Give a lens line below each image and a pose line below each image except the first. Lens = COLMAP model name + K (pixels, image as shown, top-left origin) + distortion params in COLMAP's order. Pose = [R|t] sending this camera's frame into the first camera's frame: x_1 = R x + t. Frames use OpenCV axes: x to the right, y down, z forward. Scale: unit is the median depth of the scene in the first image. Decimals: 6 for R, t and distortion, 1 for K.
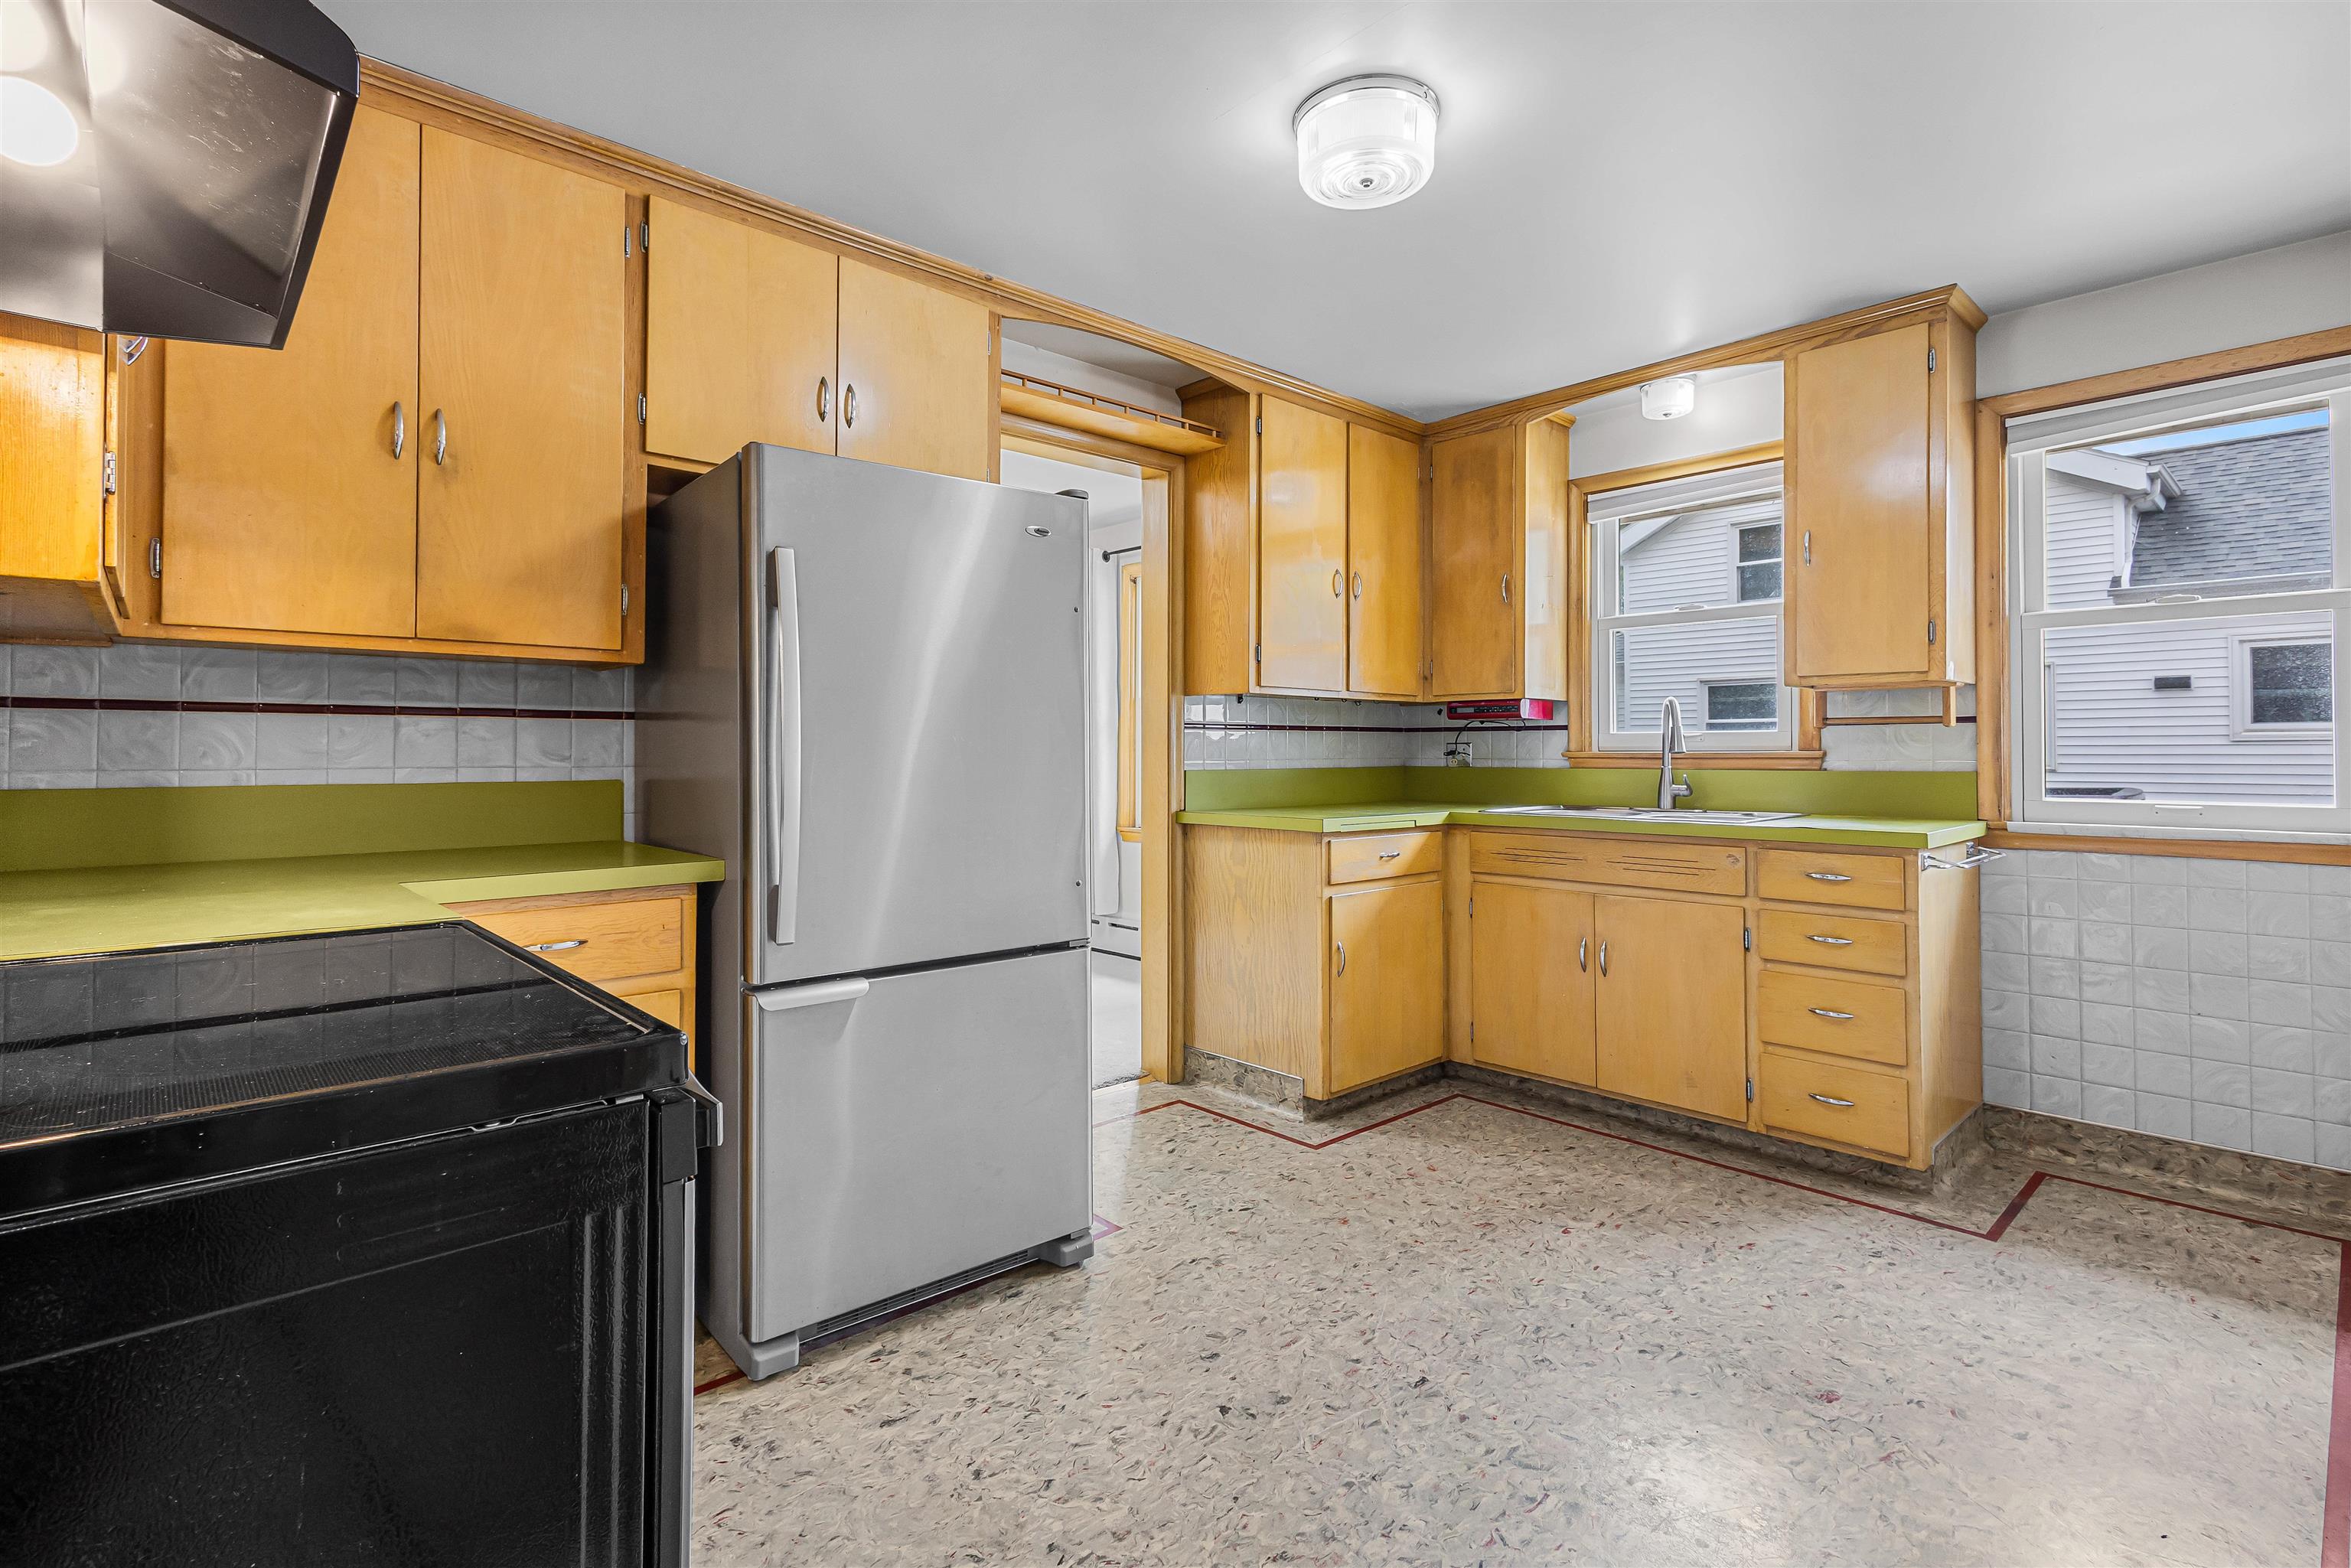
lens RADIAL K [[1084.1, 0, 1175.4], [0, 1084.1, 751.9], [0, 0, 1]] dist [0.012920, -0.001136]
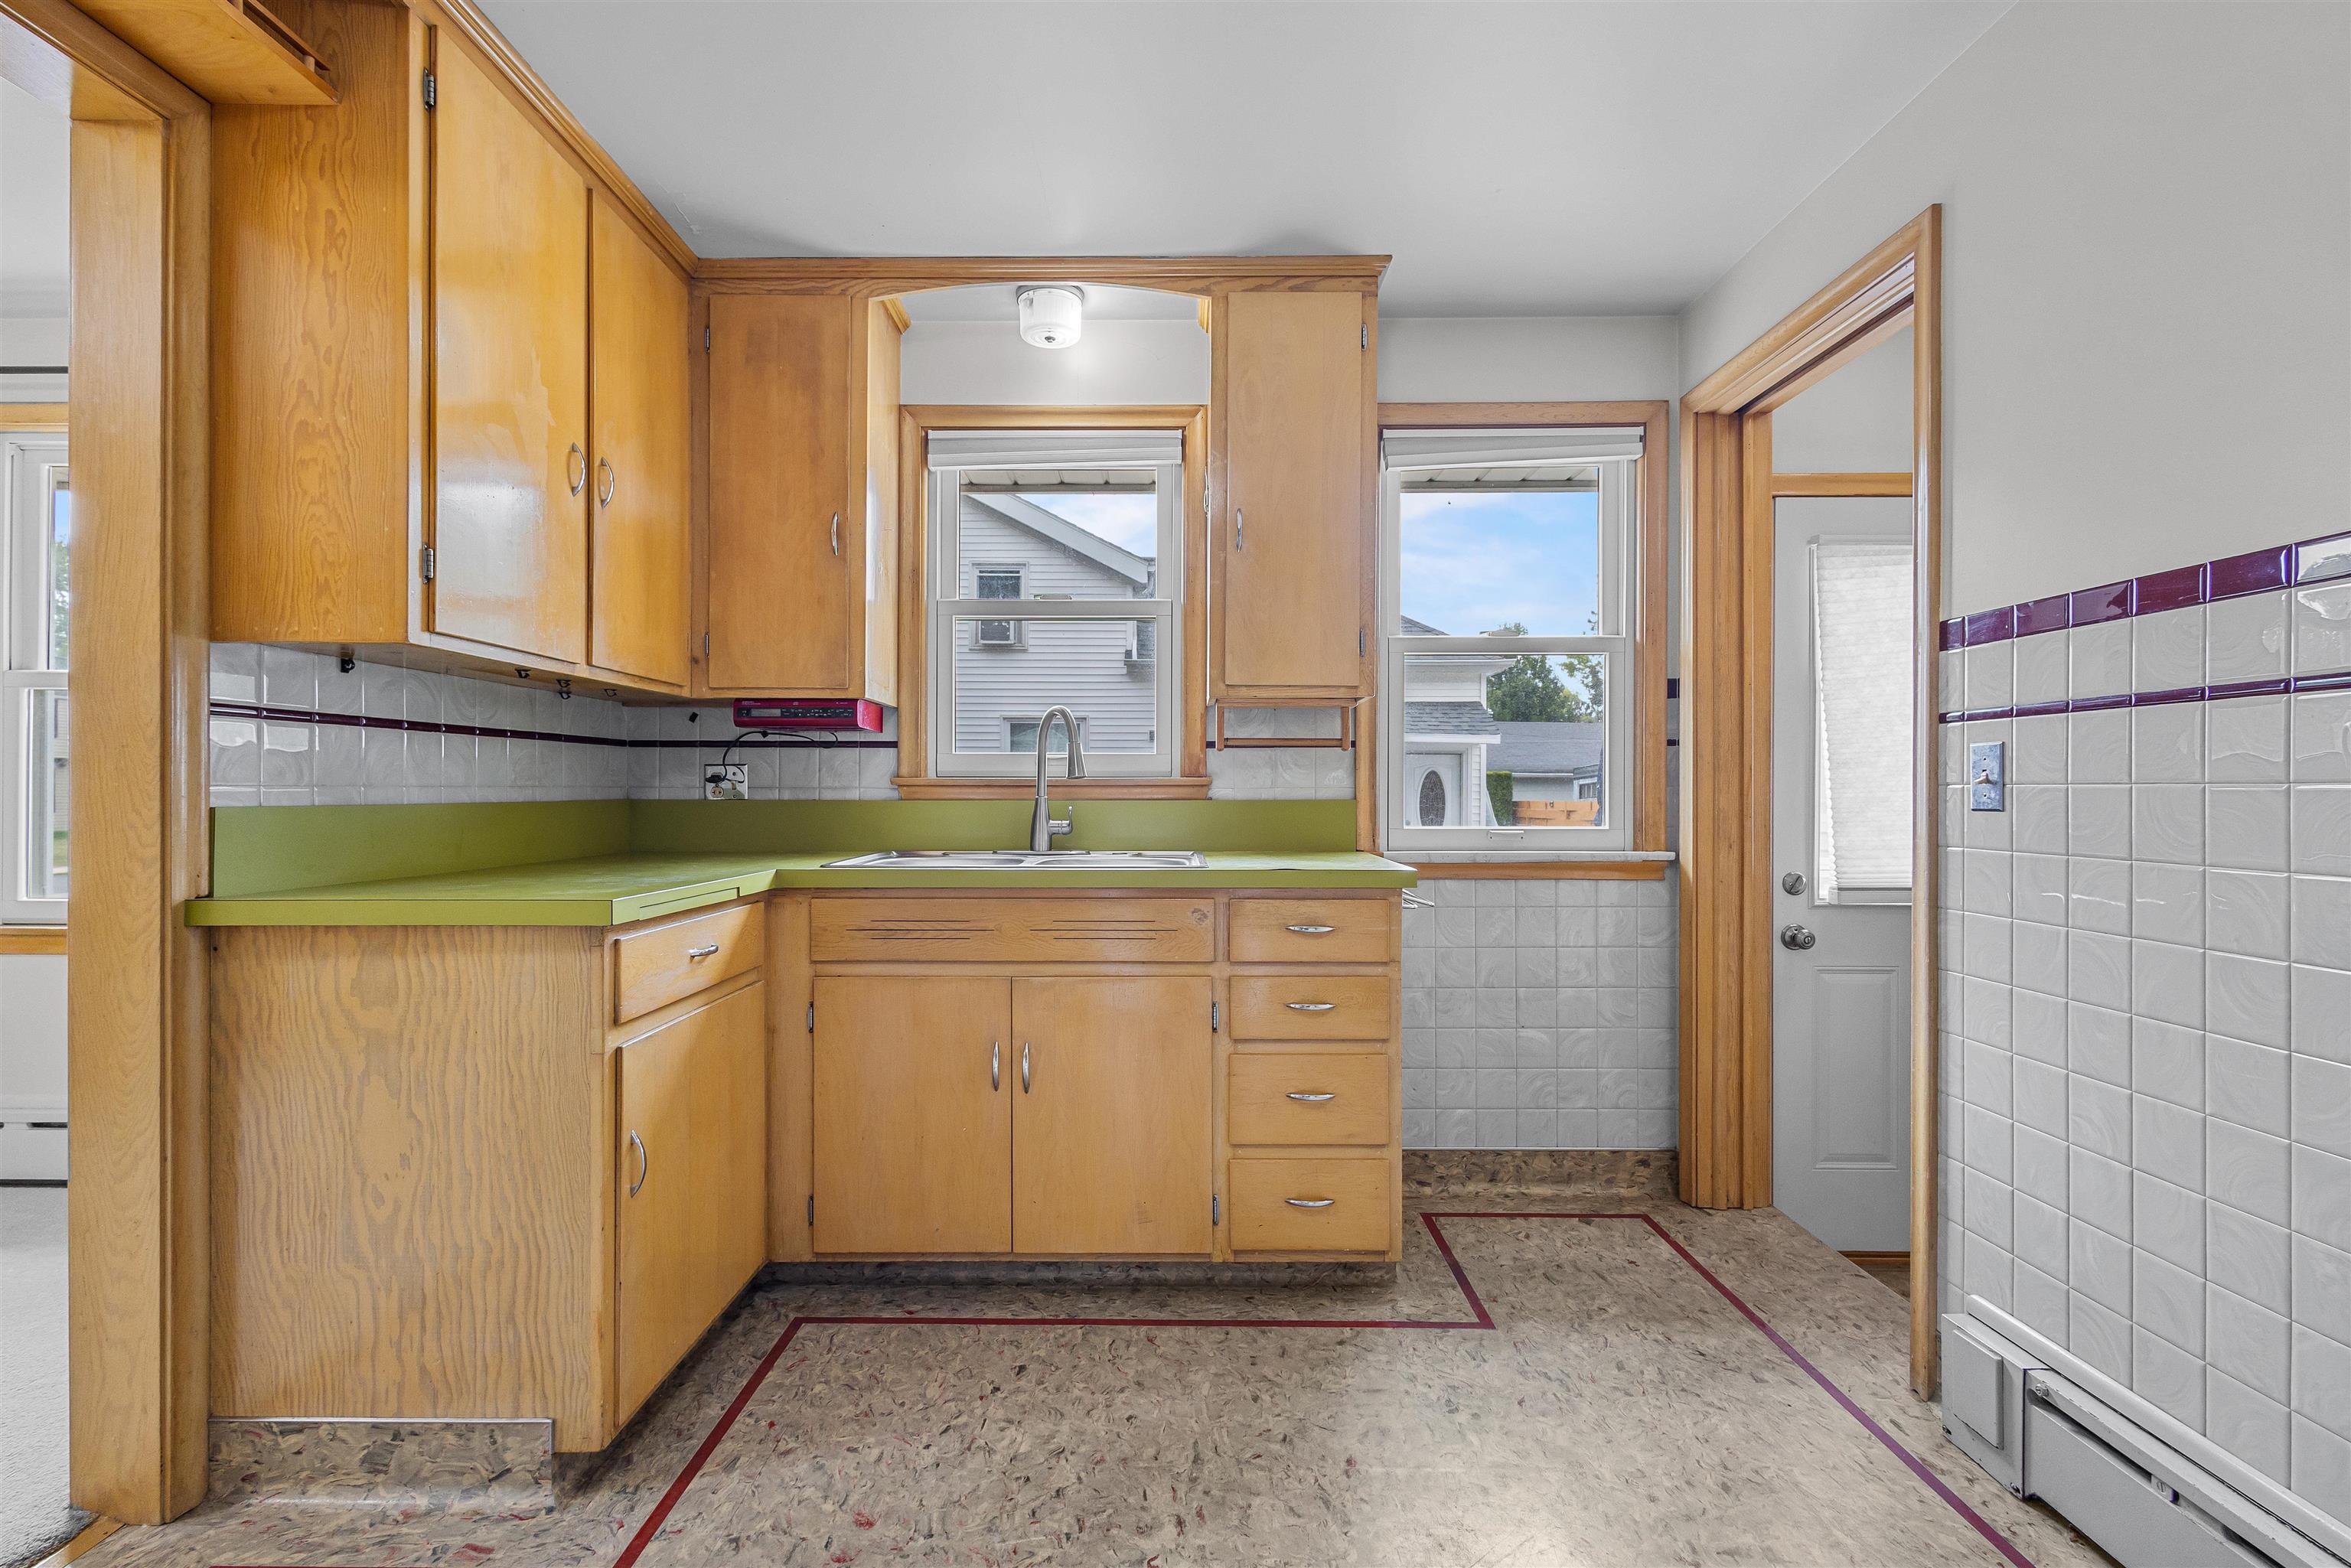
lens RADIAL K [[1080.8, 0, 1170.0], [0, 1080.8, 794.4], [0, 0, 1]] dist [0.017474, -0.009095]
pose [[0.687254, -0.000626, 0.726417, -0.051015], [-0.002210, 0.999993, 0.002952, 0.010569], [-0.726414, -0.003634, 0.687248, 0.445502]]
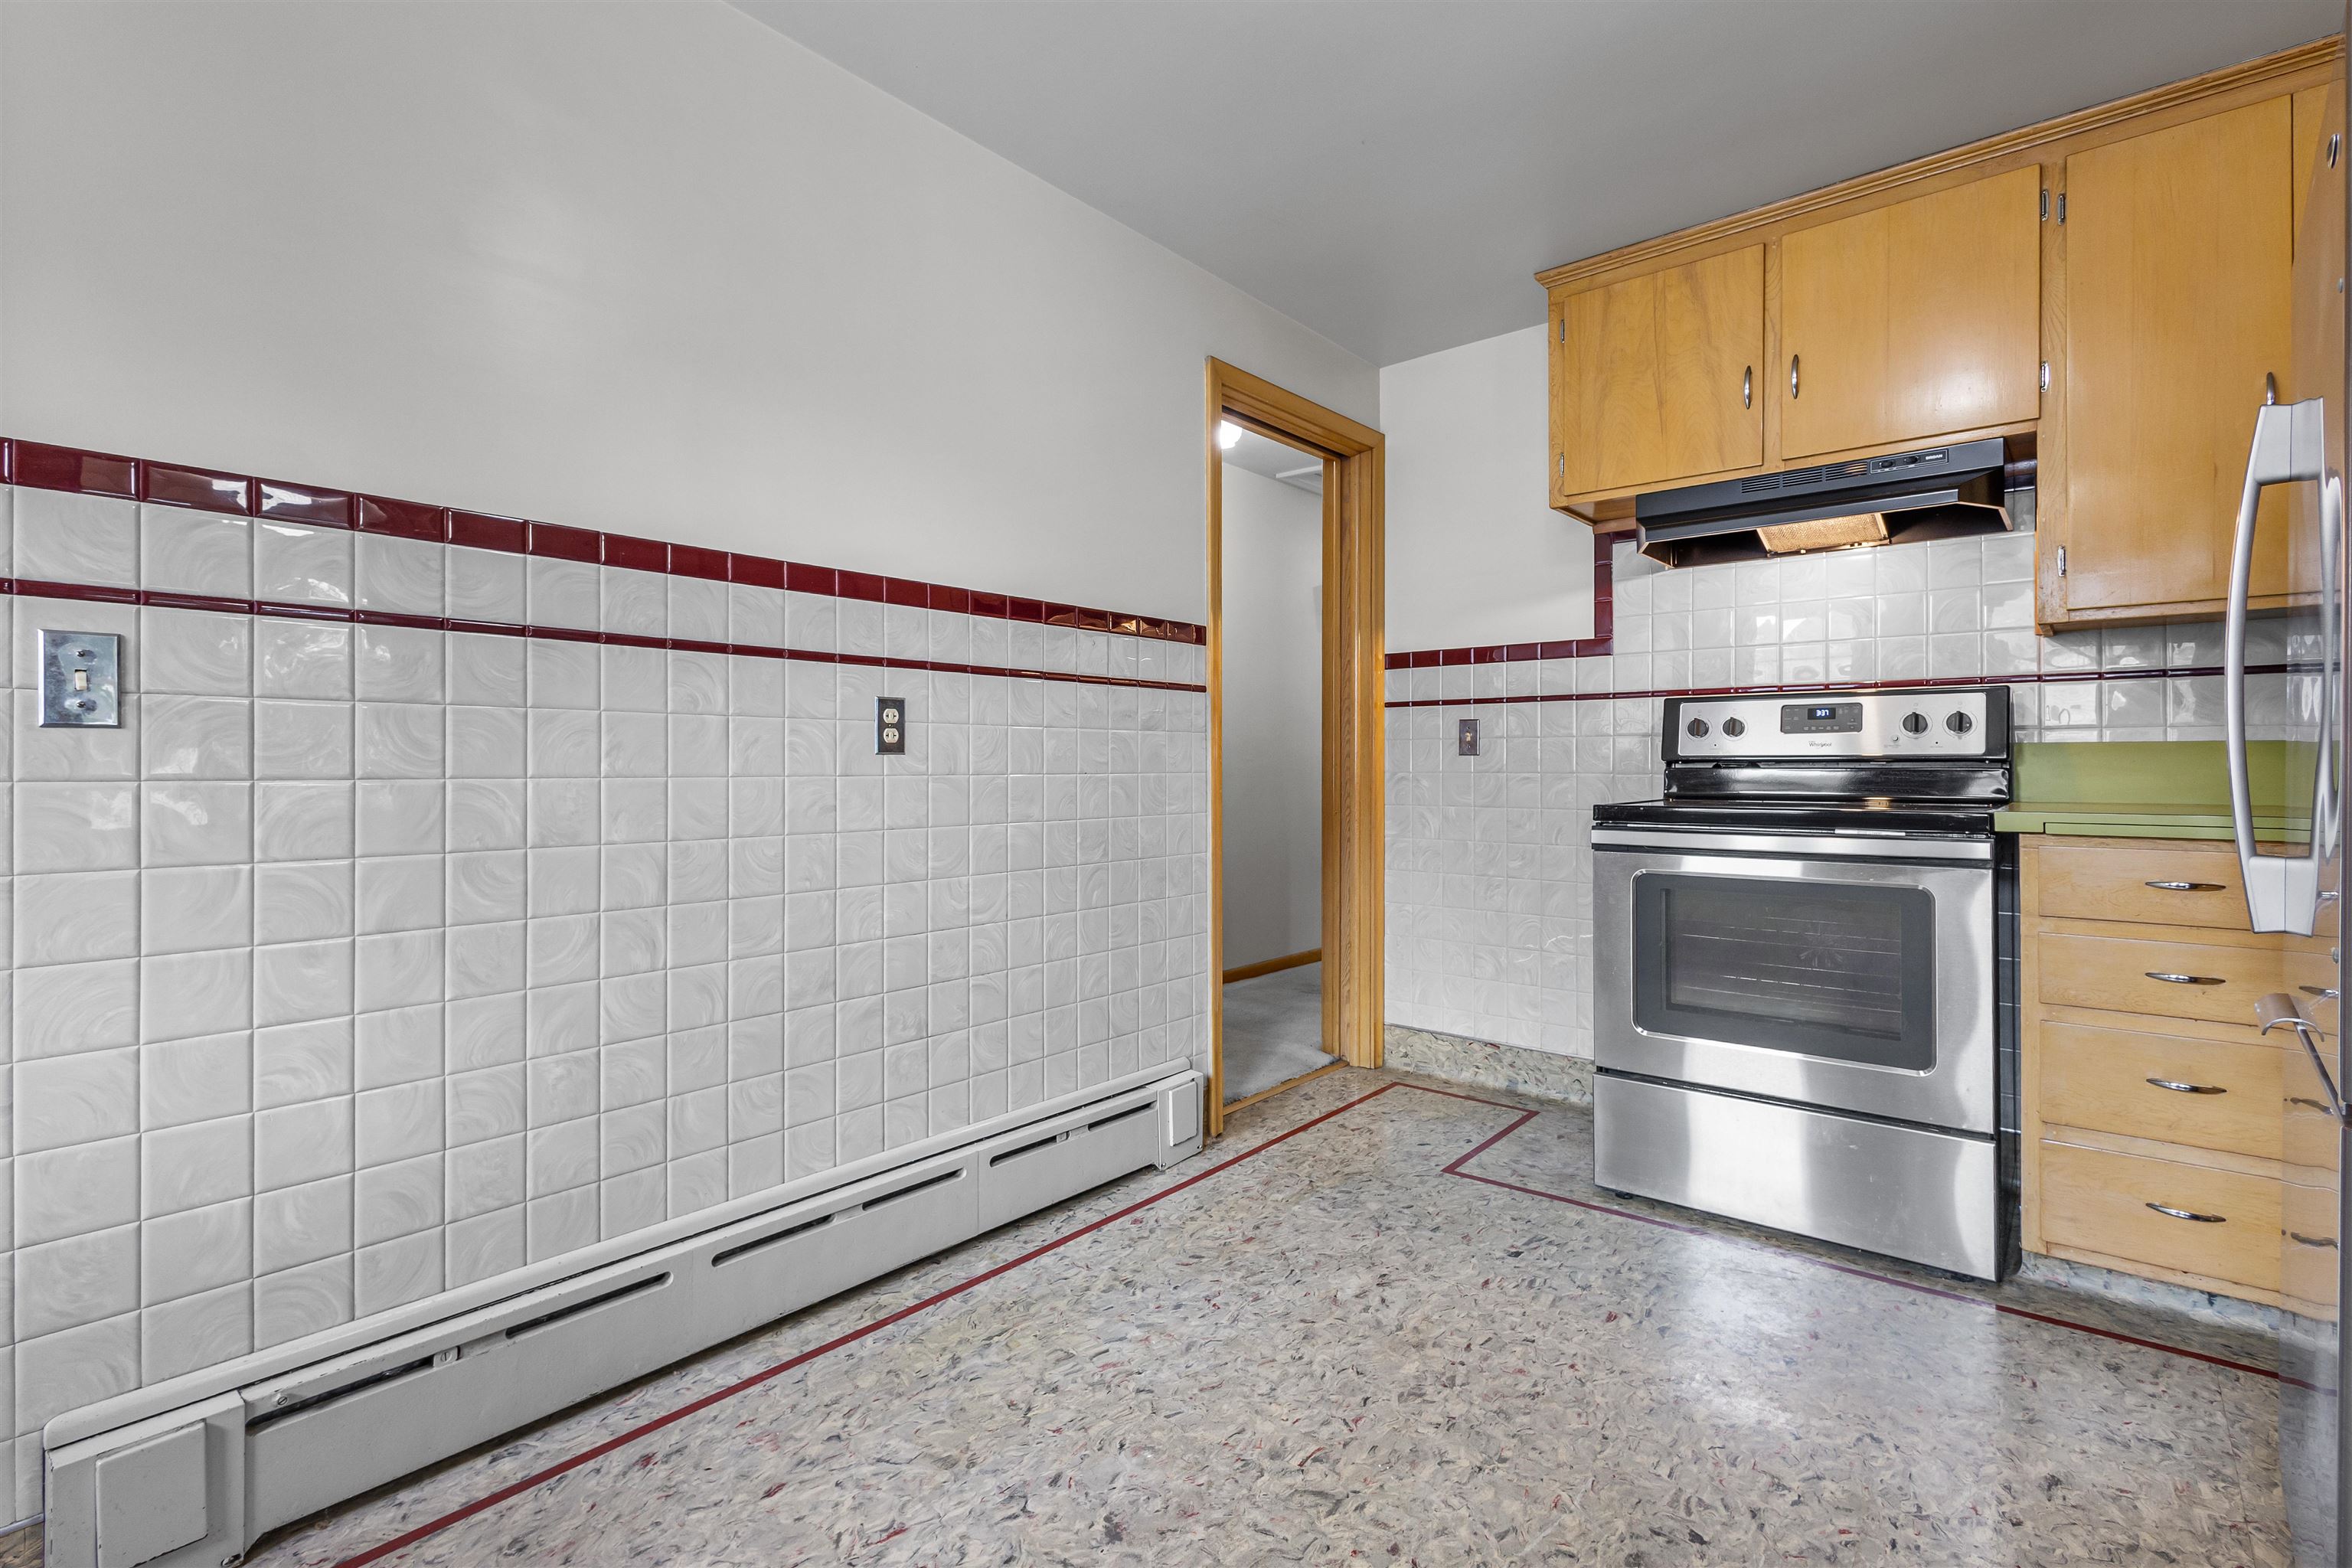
lens RADIAL K [[1084.6, 0, 1175.9], [0, 1084.6, 751.9], [0, 0, 1]] dist [0.012920, -0.001136]
pose [[-0.991818, -0.000012, -0.127660, 0.282875], [0.001120, 0.999961, -0.008800, 0.031865], [0.127655, -0.008871, -0.991779, 0.961043]]
